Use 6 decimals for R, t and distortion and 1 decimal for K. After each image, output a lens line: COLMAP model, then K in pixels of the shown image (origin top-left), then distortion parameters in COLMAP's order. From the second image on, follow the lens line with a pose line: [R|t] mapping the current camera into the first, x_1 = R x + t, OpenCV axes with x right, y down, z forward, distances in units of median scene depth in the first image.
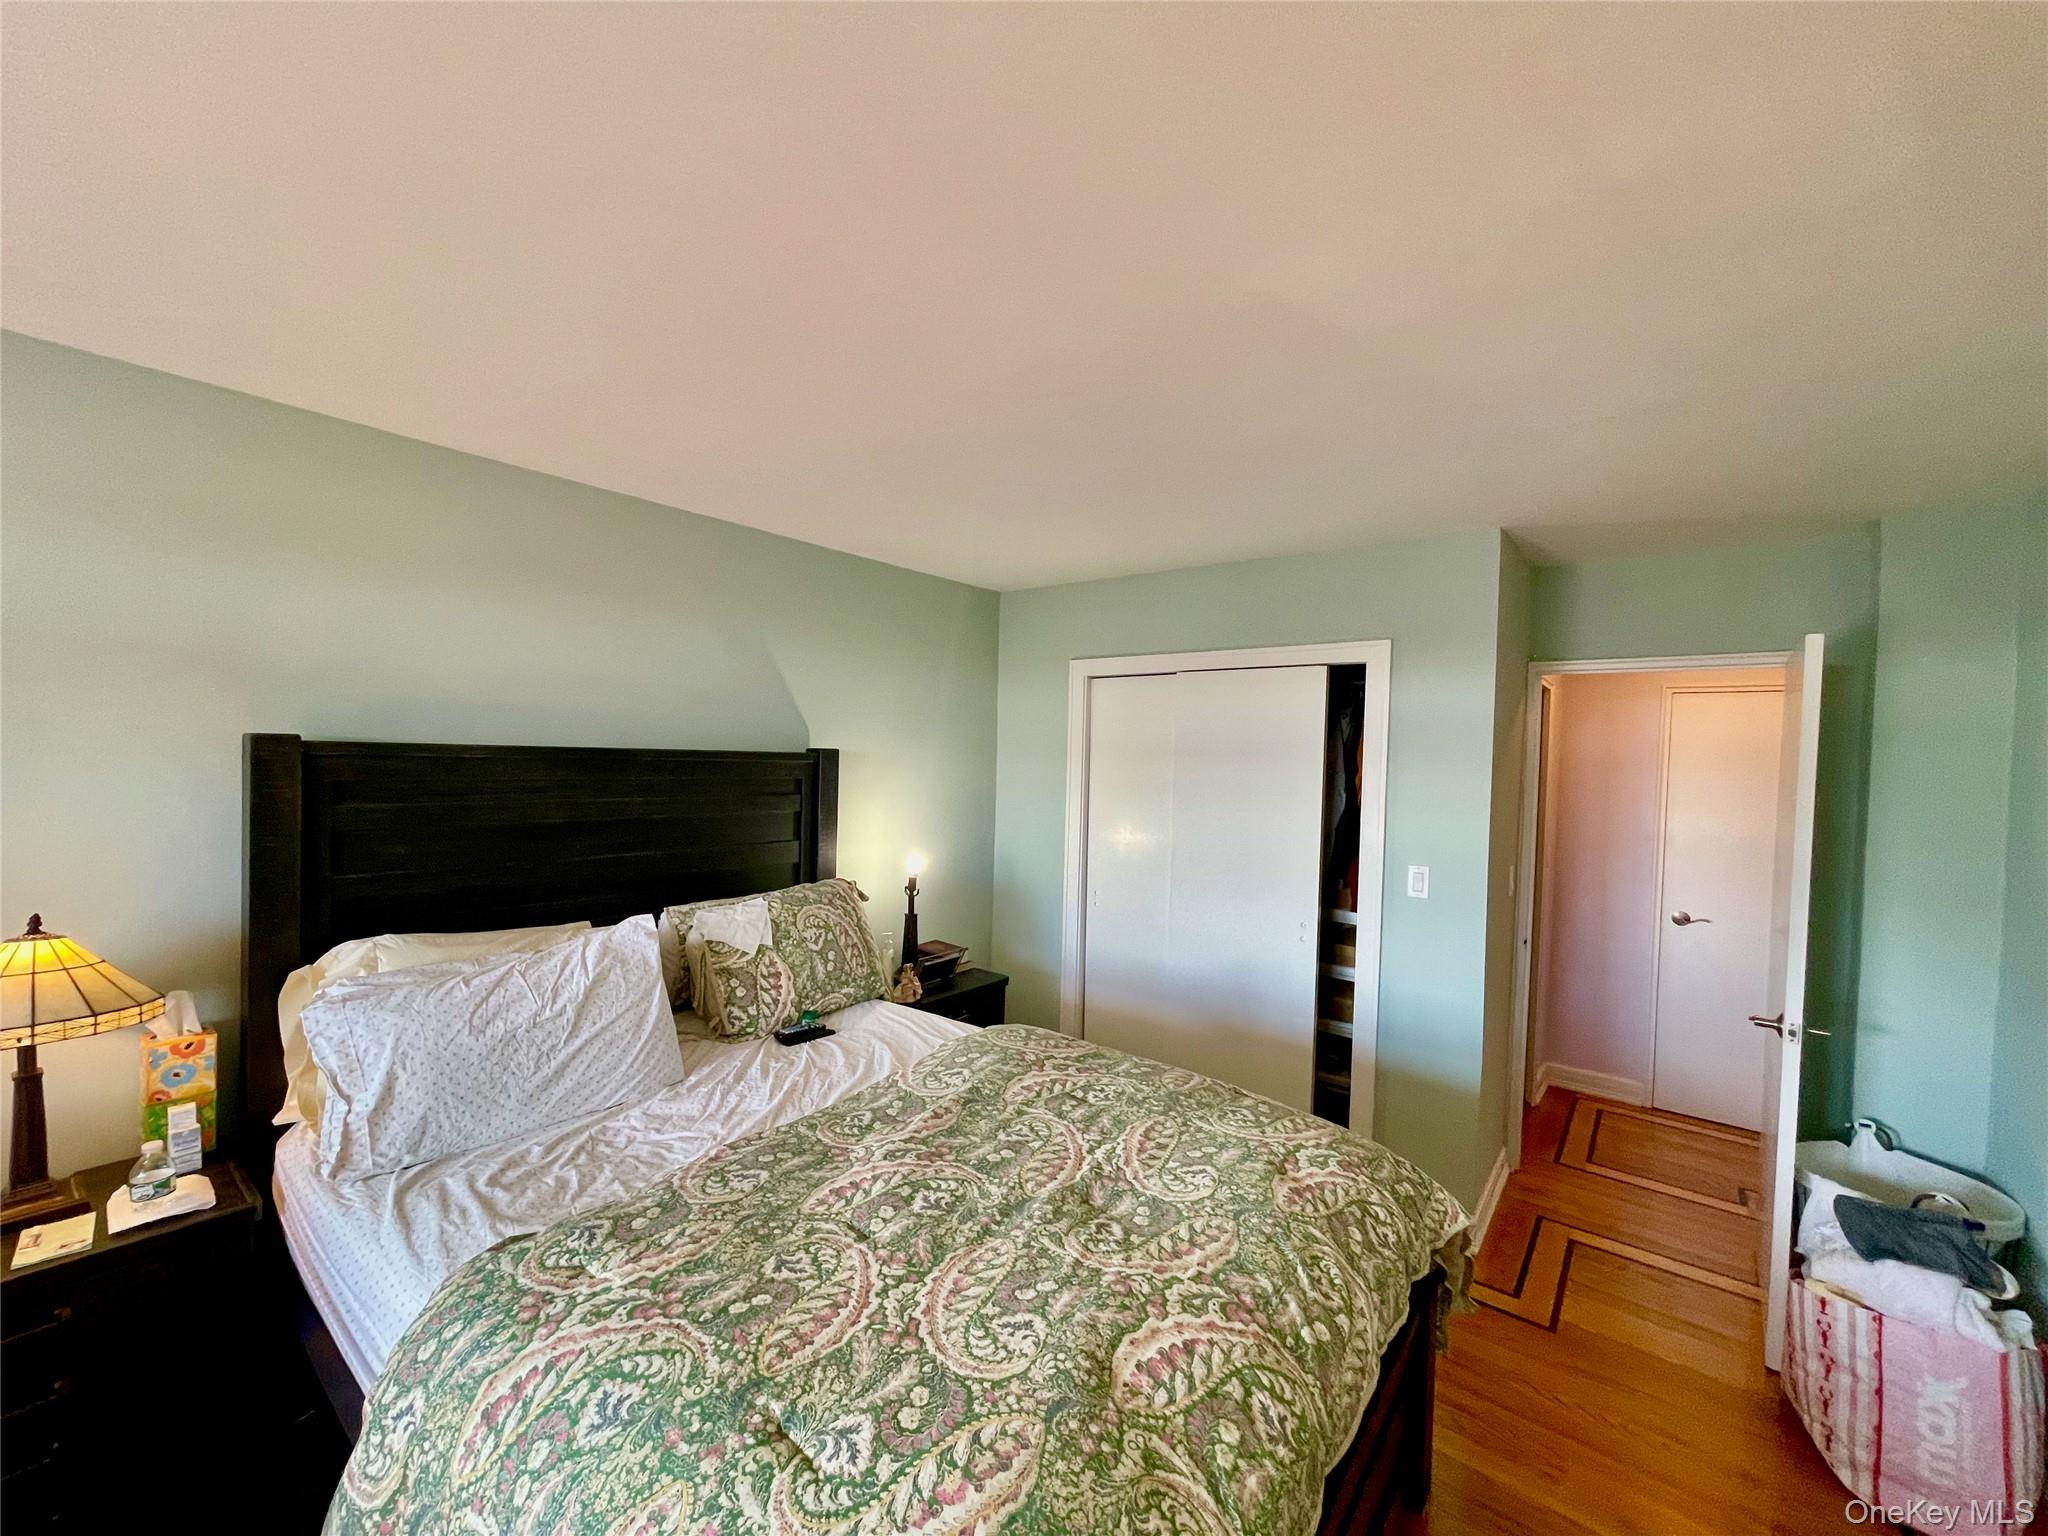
lens RADIAL K [[819.7, 0, 1027.4], [0, 819.7, 769.7], [0, 0, 1]] dist [0.000488, 0.000359]
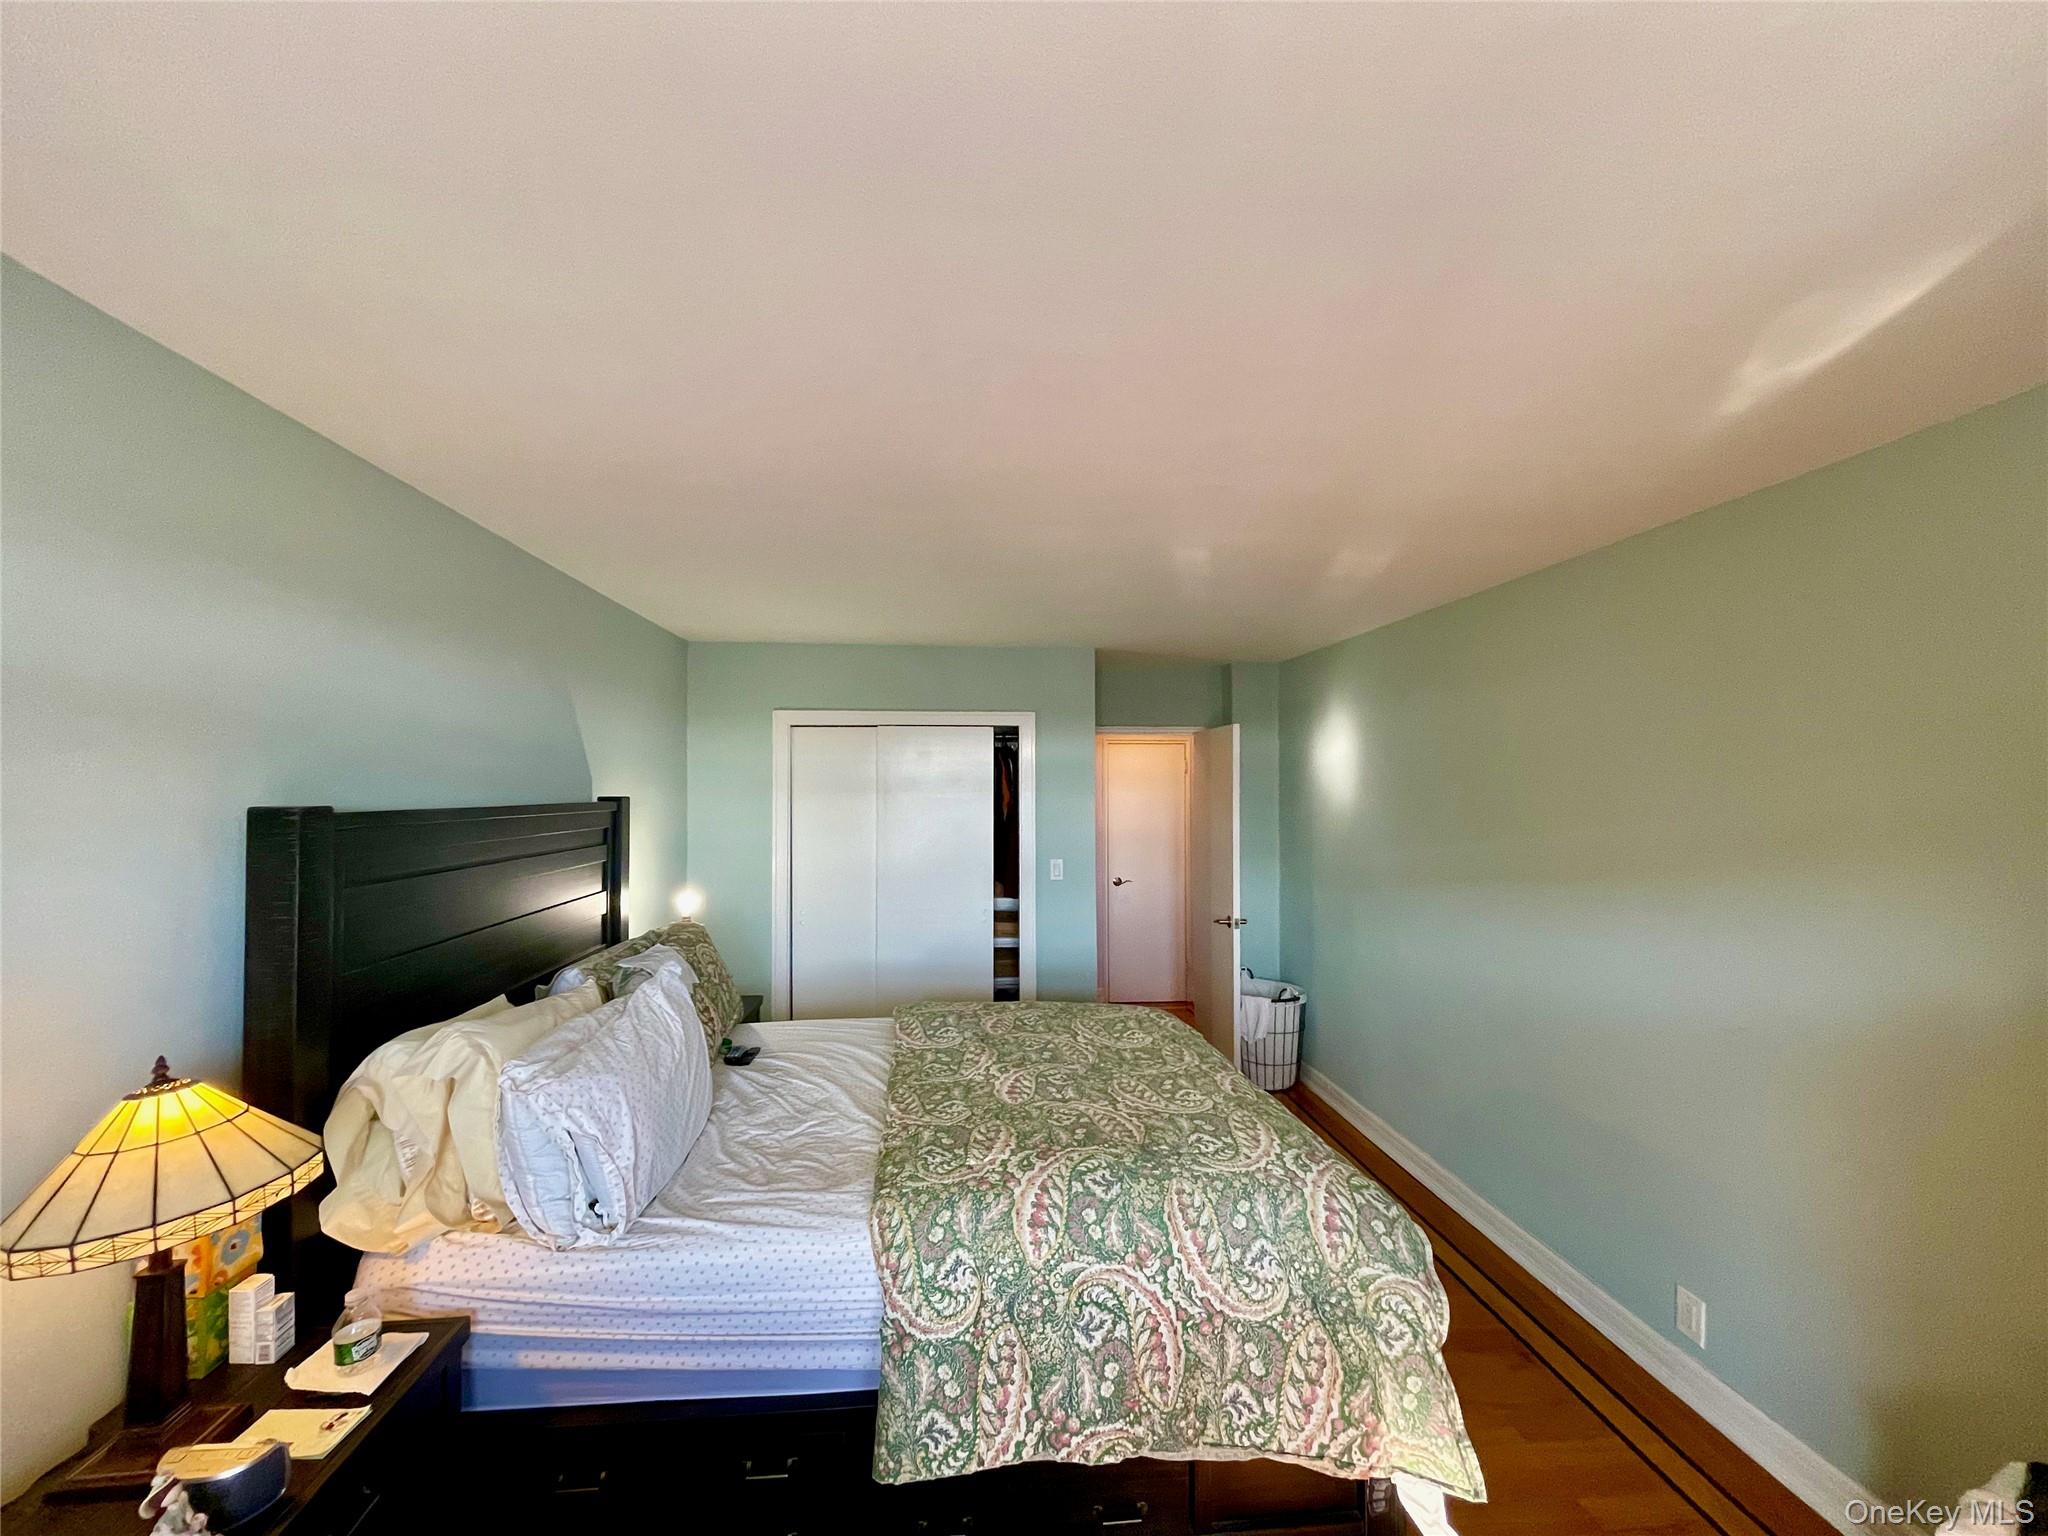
lens RADIAL K [[819.7, 0, 1008.8], [0, 819.7, 775.8], [0, 0, 1]] dist [0.000488, 0.000359]
pose [[0.724316, -0.016855, 0.689263, -1.196470], [0.030501, 0.999506, -0.007610, -0.057333], [-0.688794, 0.026535, 0.724472, -0.105877]]
